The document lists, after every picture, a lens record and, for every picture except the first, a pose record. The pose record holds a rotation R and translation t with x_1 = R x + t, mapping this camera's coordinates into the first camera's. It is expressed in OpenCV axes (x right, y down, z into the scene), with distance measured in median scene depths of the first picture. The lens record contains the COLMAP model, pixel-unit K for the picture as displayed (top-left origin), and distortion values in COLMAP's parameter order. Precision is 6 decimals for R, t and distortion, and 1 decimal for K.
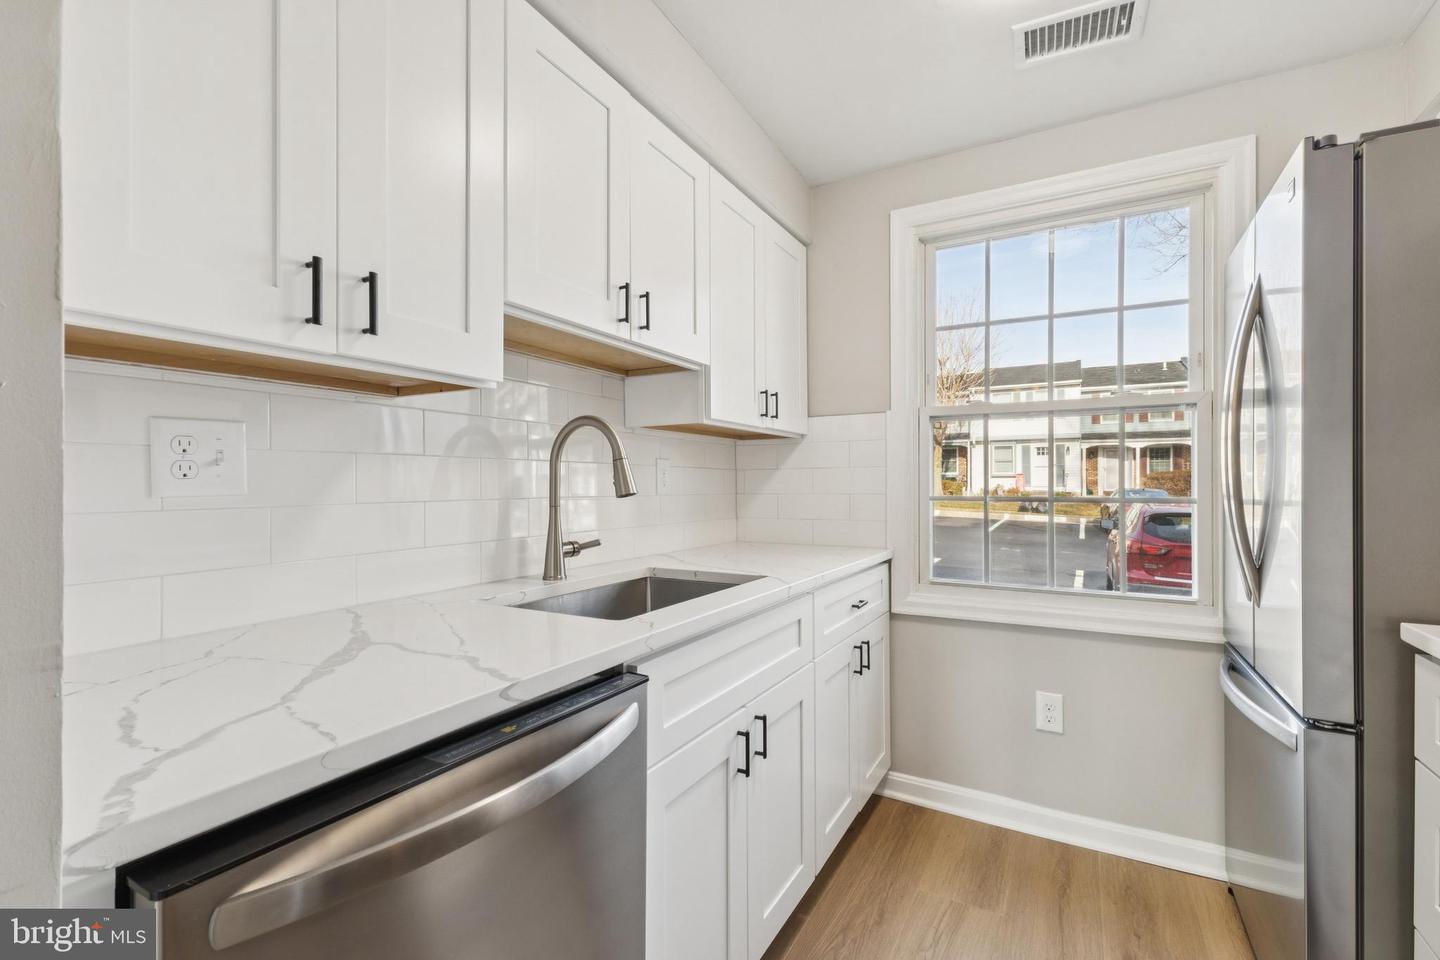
lens RADIAL K [[630.5, 0, 739.9], [0, 630.5, 477.8], [0, 0, 1]] dist [0.016150, -0.000820]
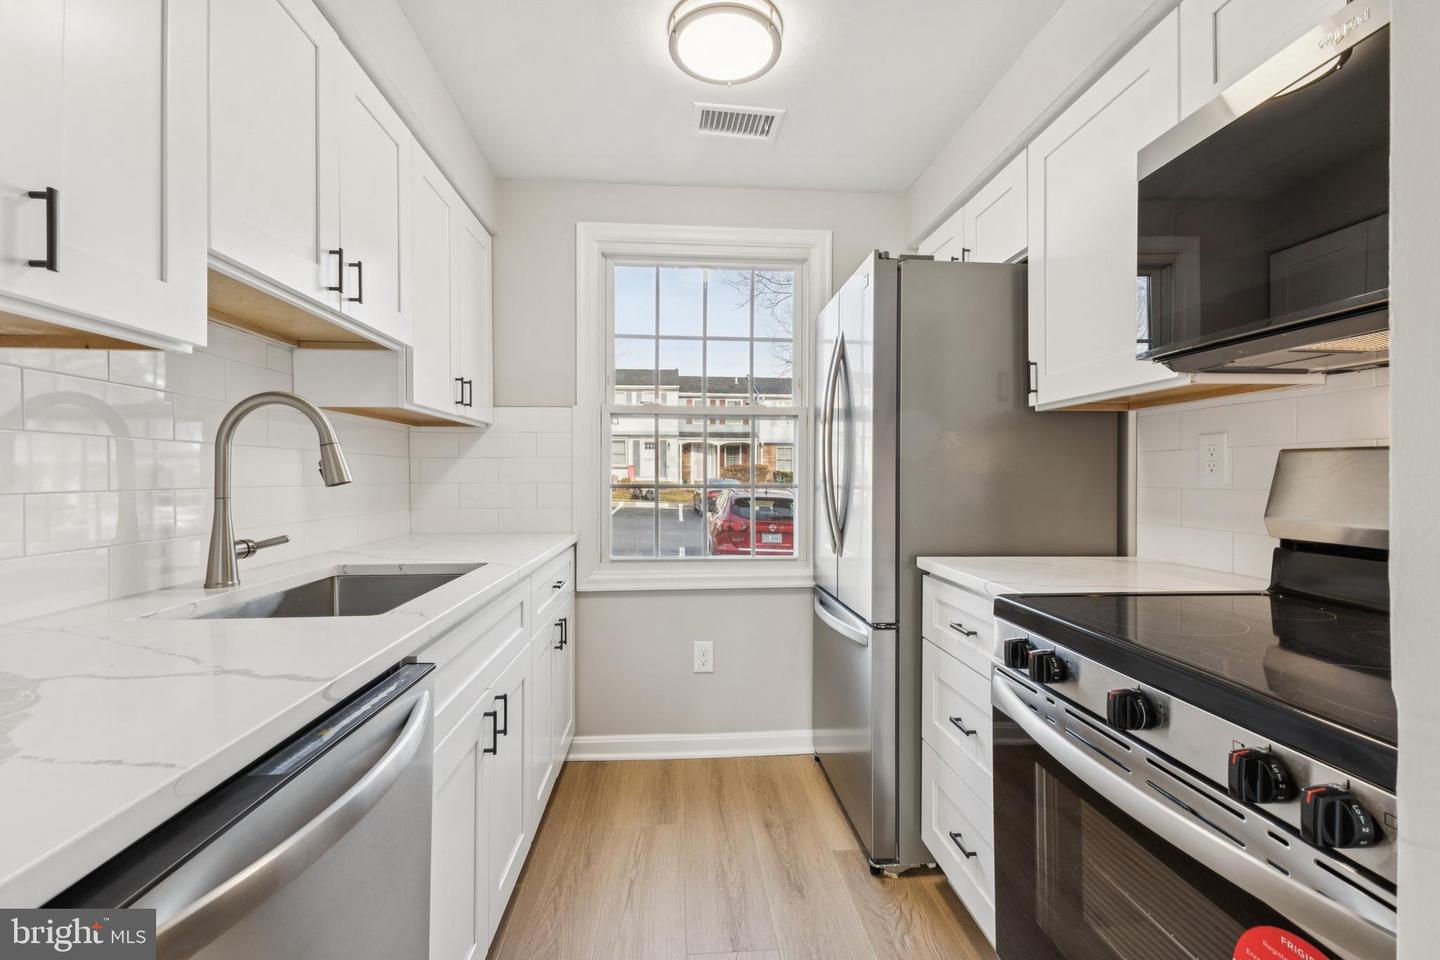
lens RADIAL K [[630.5, 0, 710.3], [0, 630.5, 472.5], [0, 0, 1]] dist [0.016150, -0.000820]
pose [[0.835378, 0.003796, 0.549663, -0.212100], [-0.006696, 0.999972, 0.003272, 0.004655], [-0.549635, -0.006414, 0.835380, -0.045423]]
